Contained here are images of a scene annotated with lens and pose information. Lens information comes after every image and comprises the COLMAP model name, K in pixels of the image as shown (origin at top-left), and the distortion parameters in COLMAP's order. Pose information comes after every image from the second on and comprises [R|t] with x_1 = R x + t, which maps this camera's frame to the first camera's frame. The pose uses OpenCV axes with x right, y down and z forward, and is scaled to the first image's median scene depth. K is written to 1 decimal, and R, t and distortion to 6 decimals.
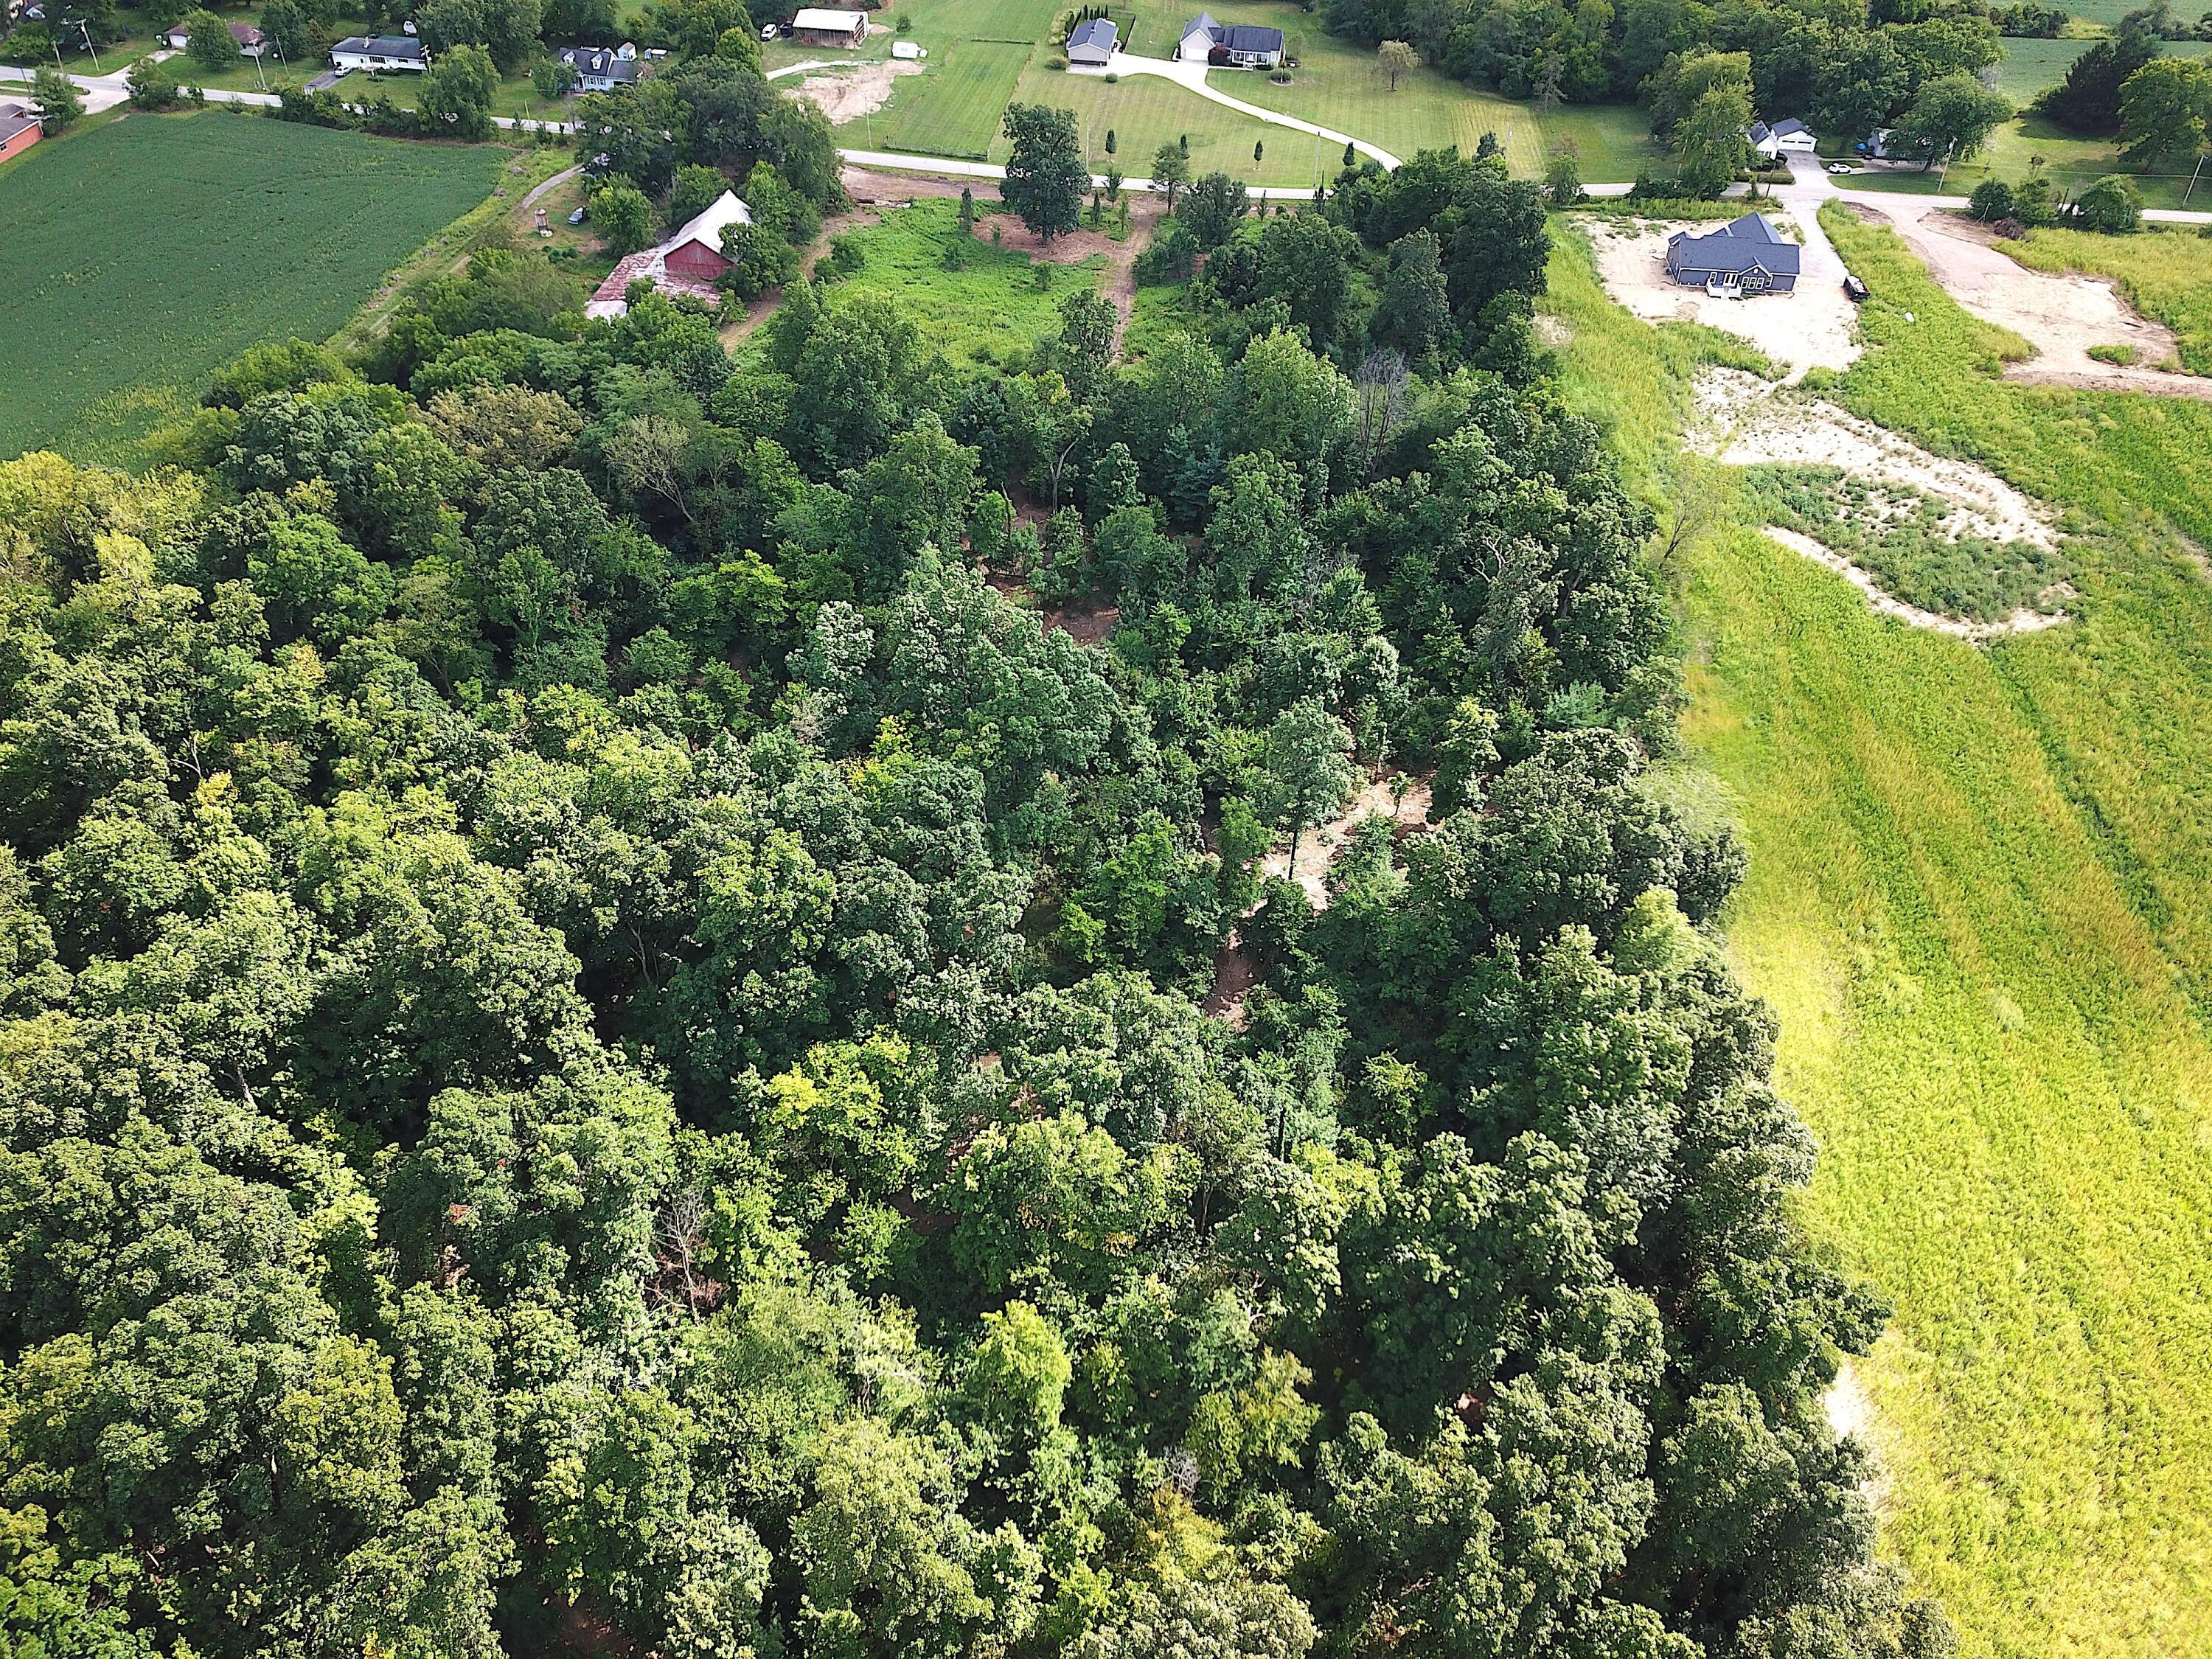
lens RADIAL K [[1687.6, 0, 1085.7], [0, 1687.6, 819.4], [0, 0, 1]] dist [0.015454, -0.005800]
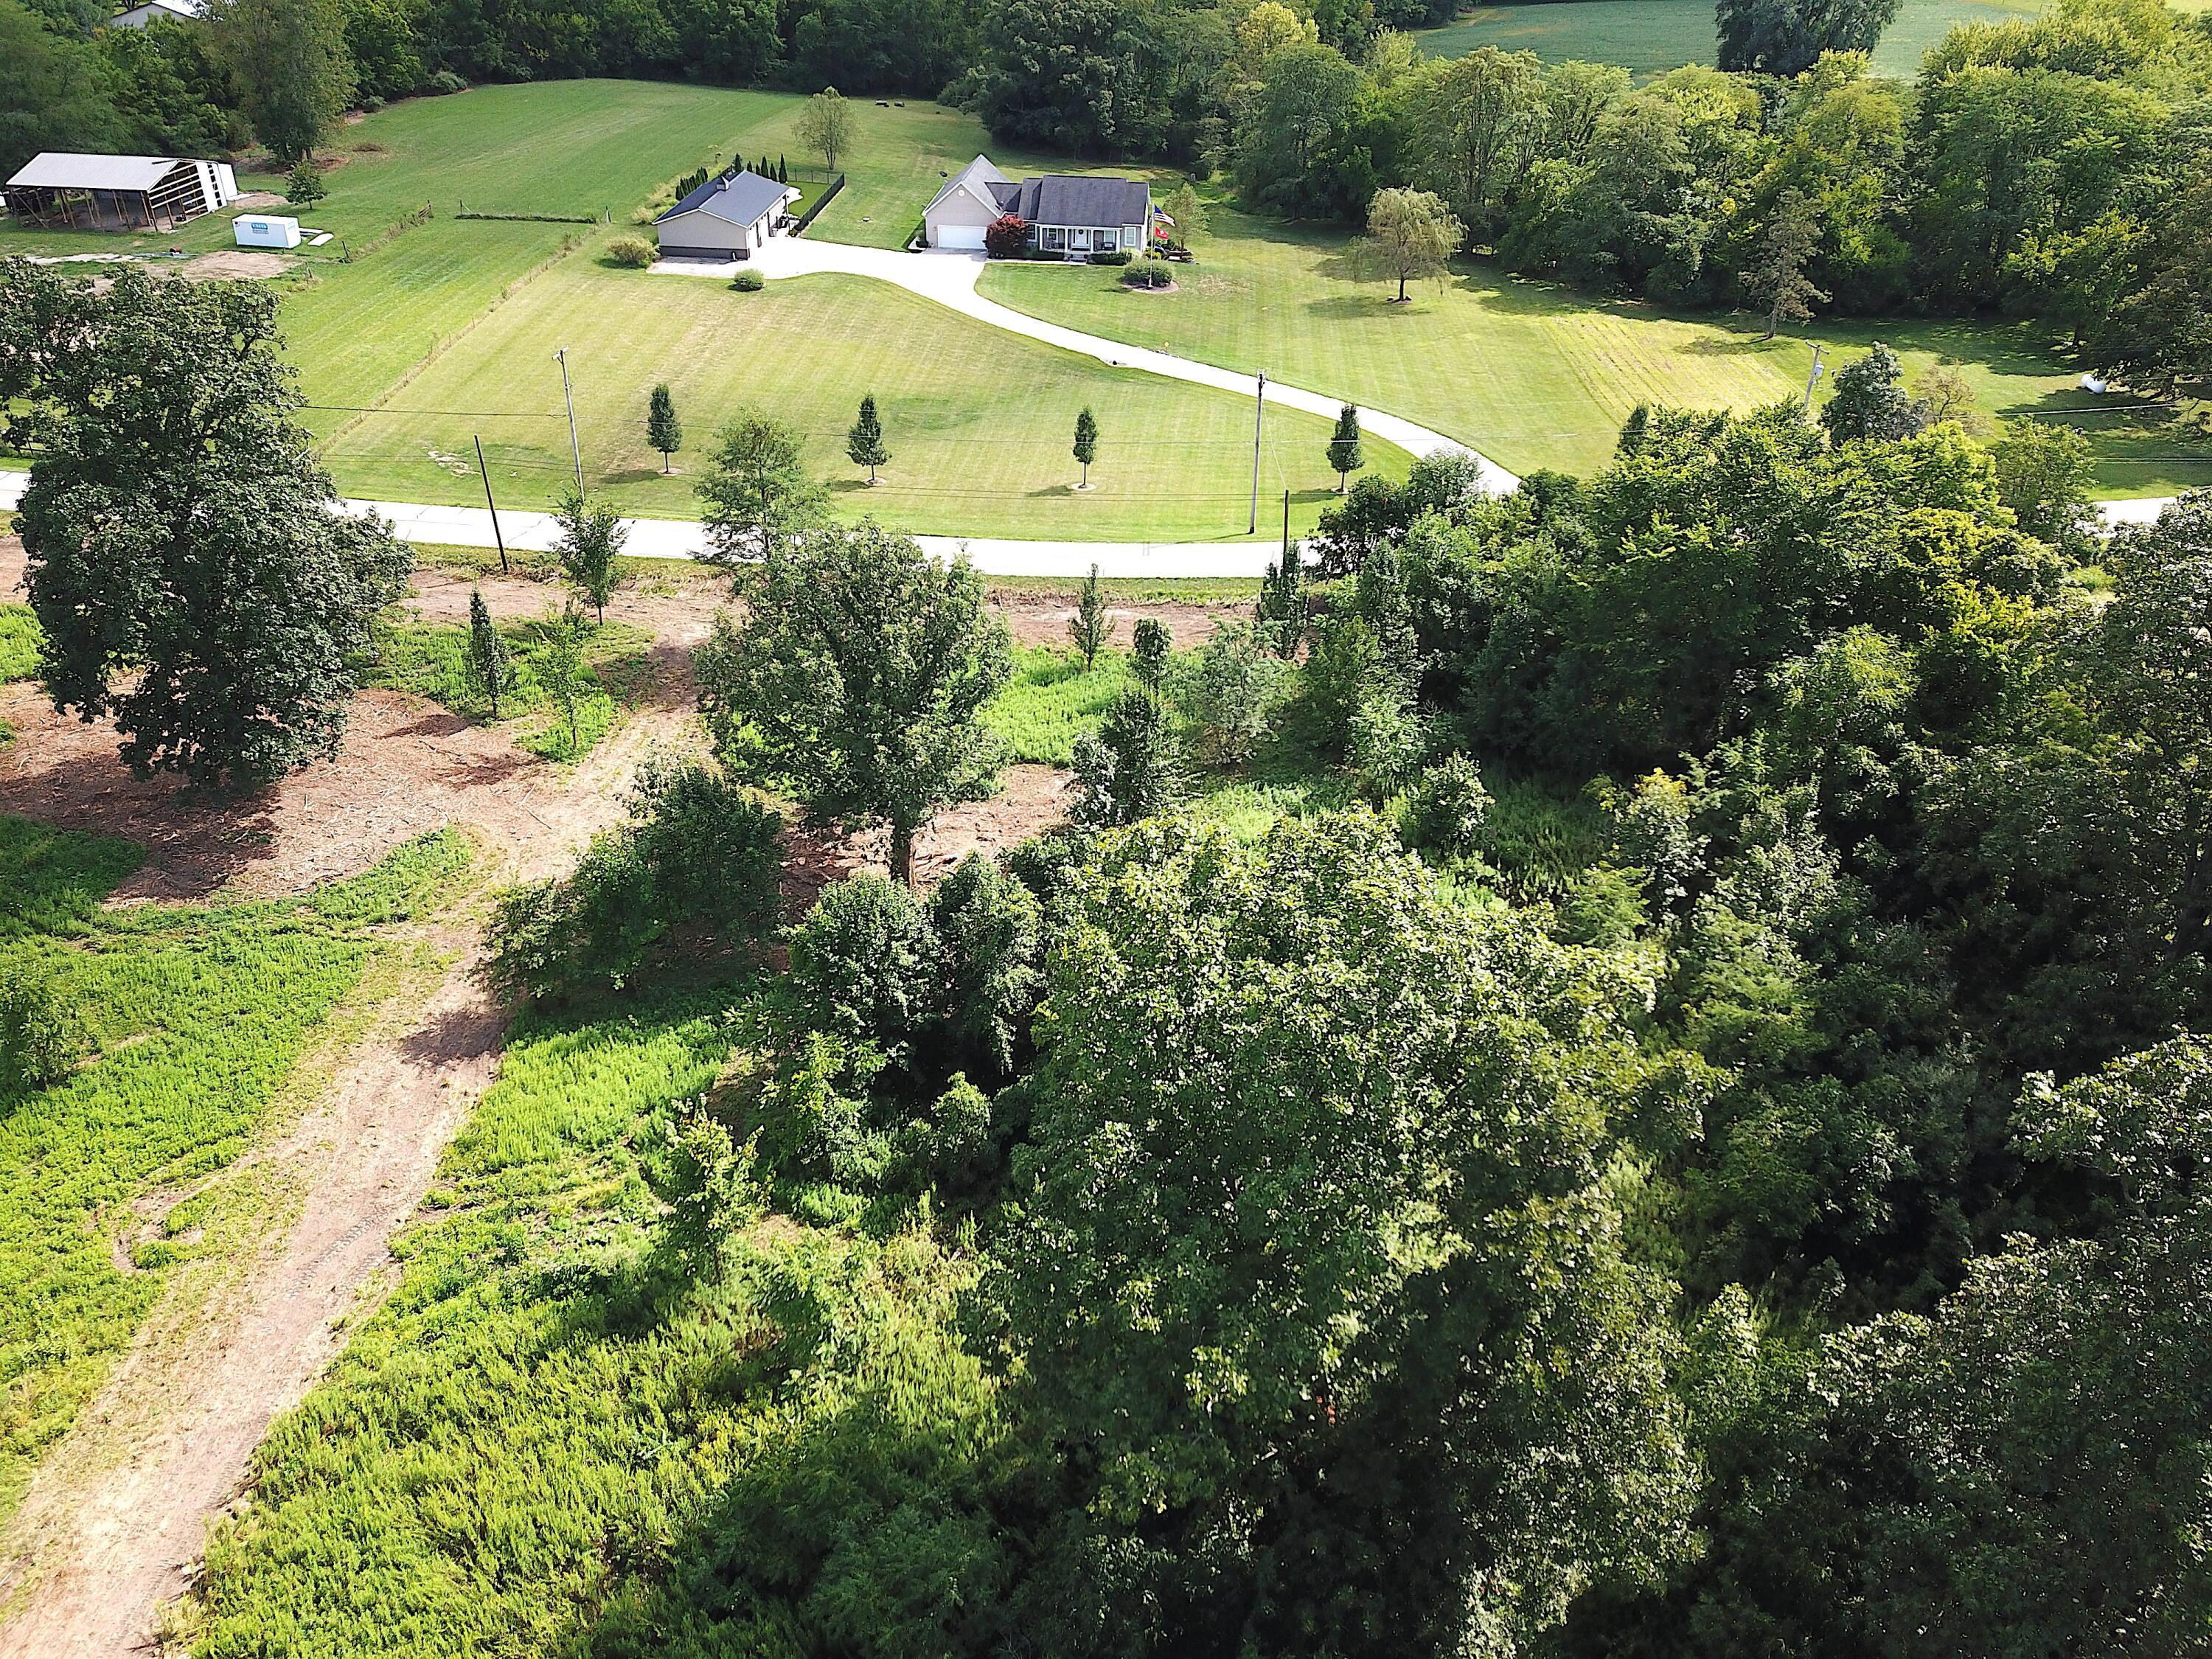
lens RADIAL K [[1661.1, 0, 1098.6], [0, 1661.1, 827.0], [0, 0, 1]] dist [0.005398, 0.003144]
pose [[0.997873, -0.034092, 0.055572, 0.181051], [0.042009, 0.988067, -0.148186, -0.577266], [-0.049857, 0.150205, 0.987397, 1.469694]]
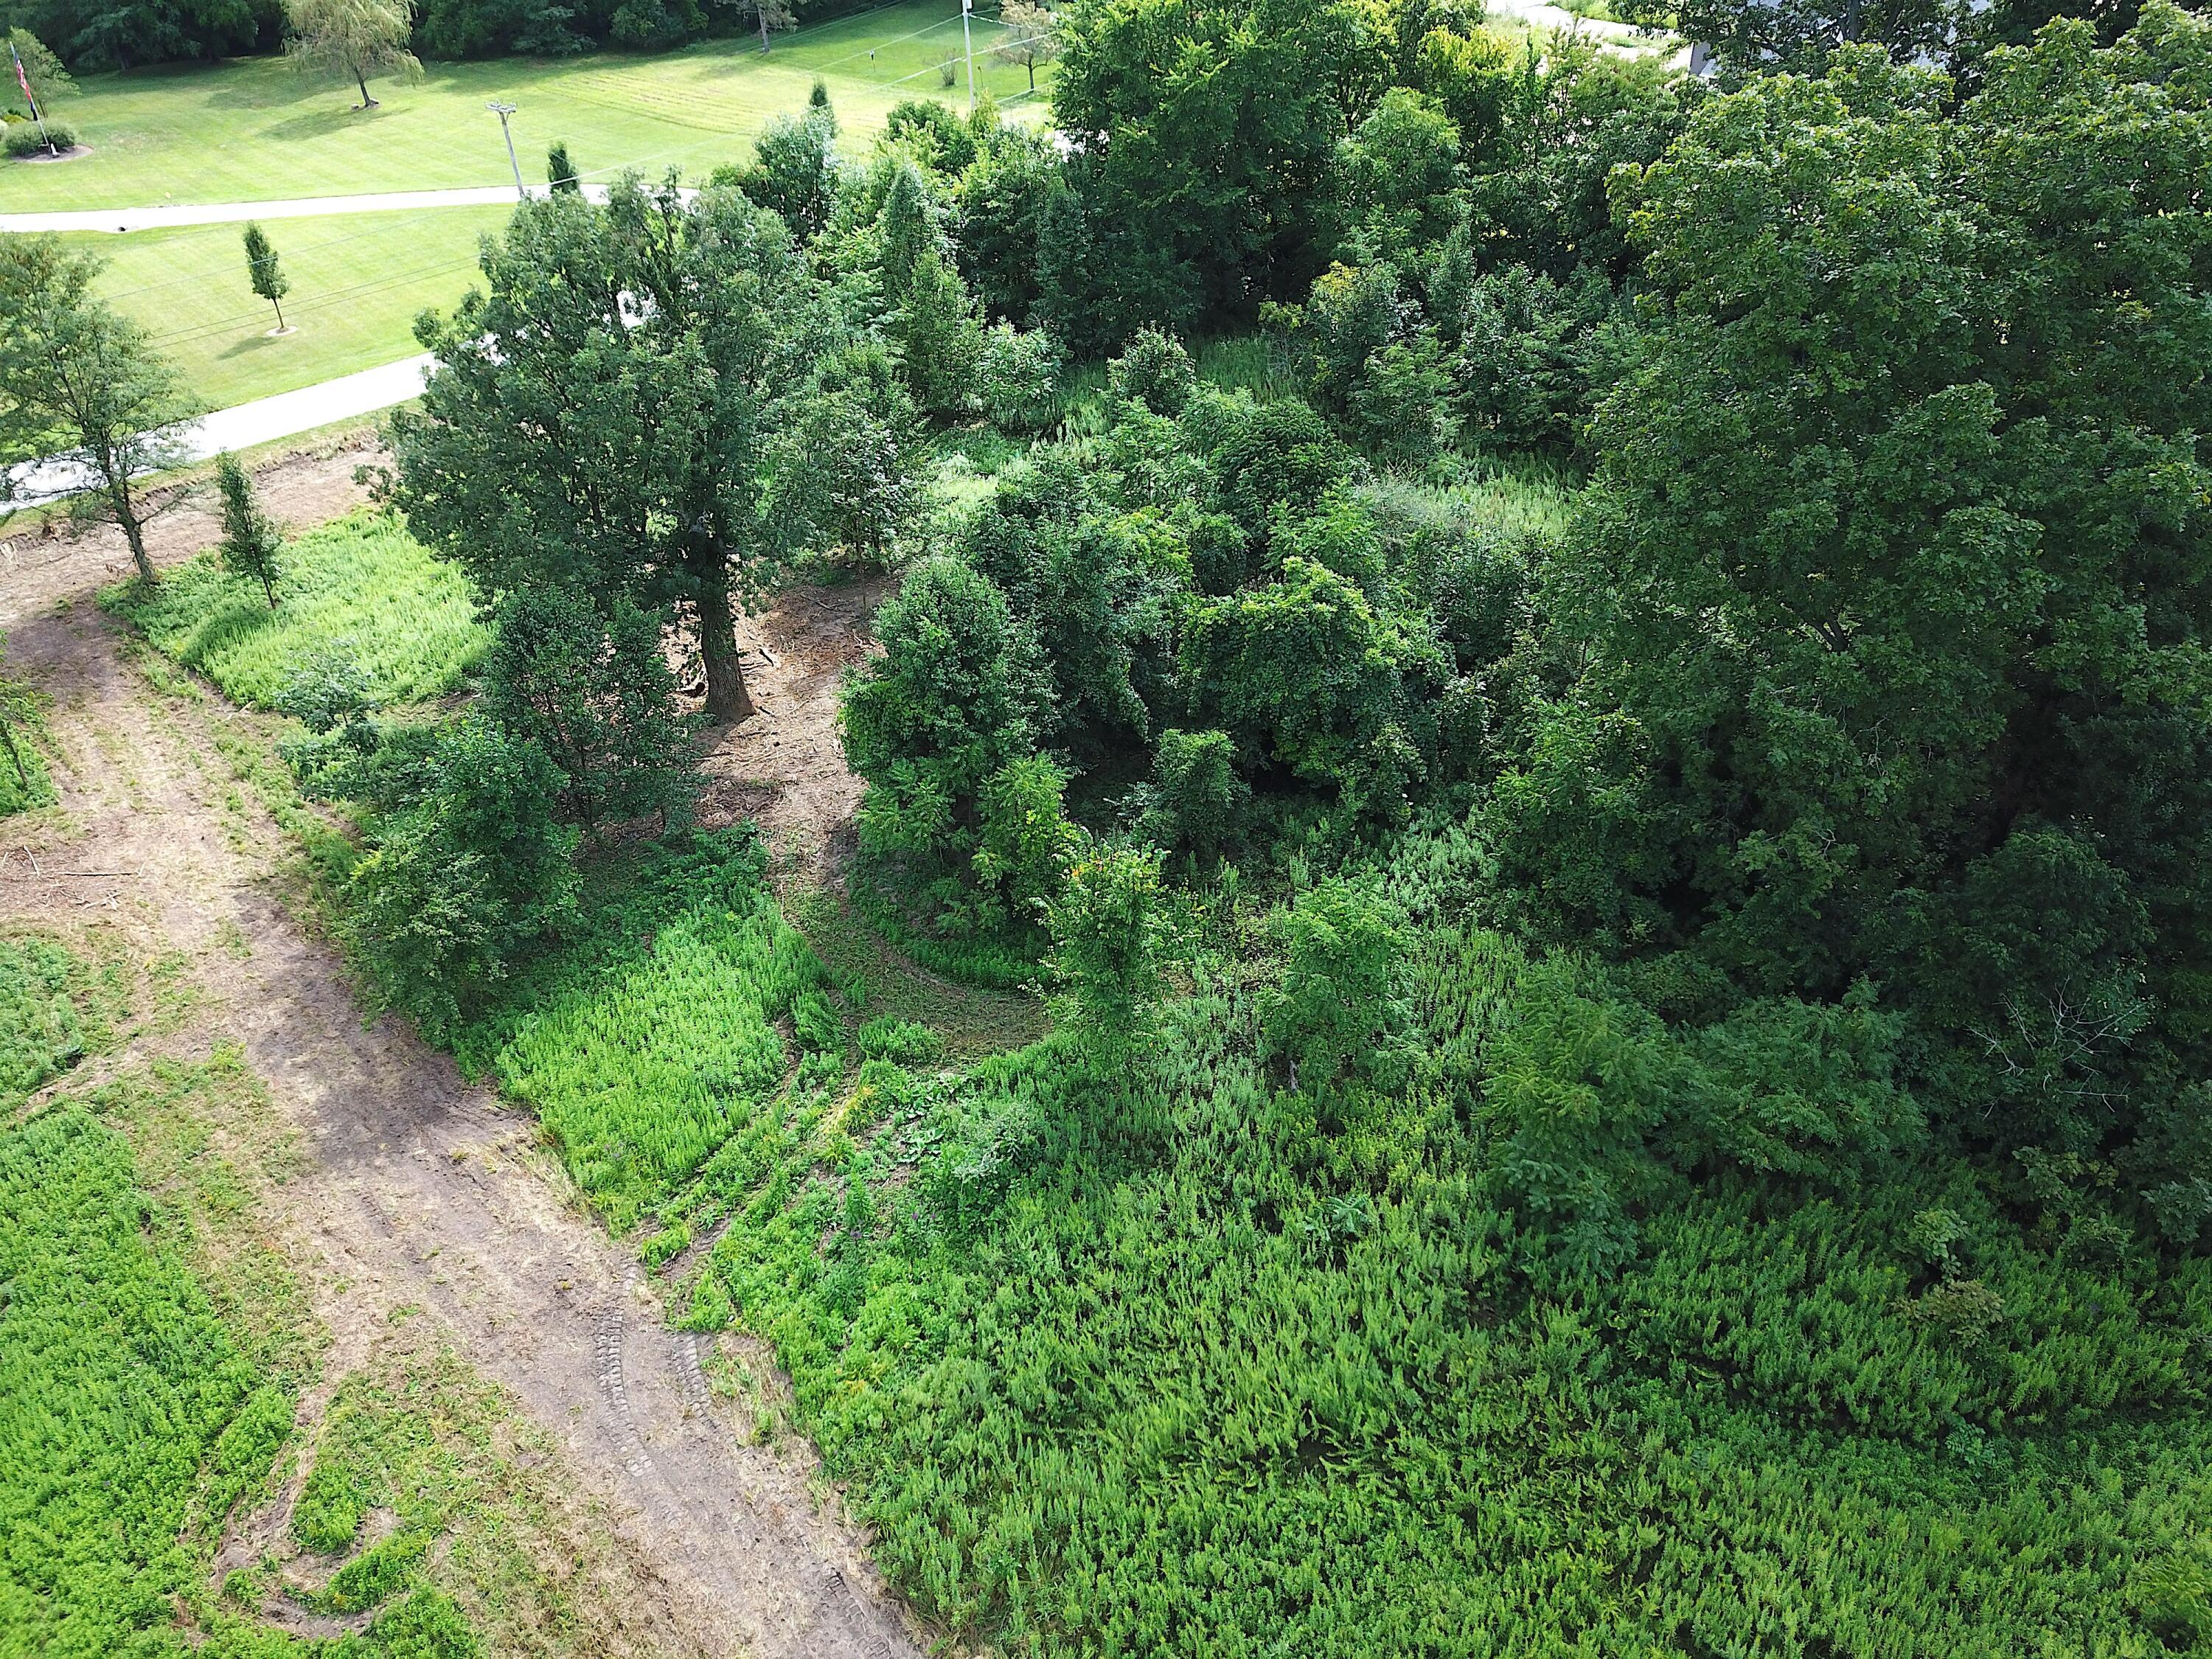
lens RADIAL K [[1675.9, 0, 1064.4], [0, 1675.9, 818.4], [0, 0, 1]] dist [0.014875, -0.009470]
pose [[0.665973, -0.460918, 0.586545, -0.021652], [0.521641, 0.849816, 0.075521, -0.597267], [-0.533264, 0.255671, 0.806388, 1.611501]]
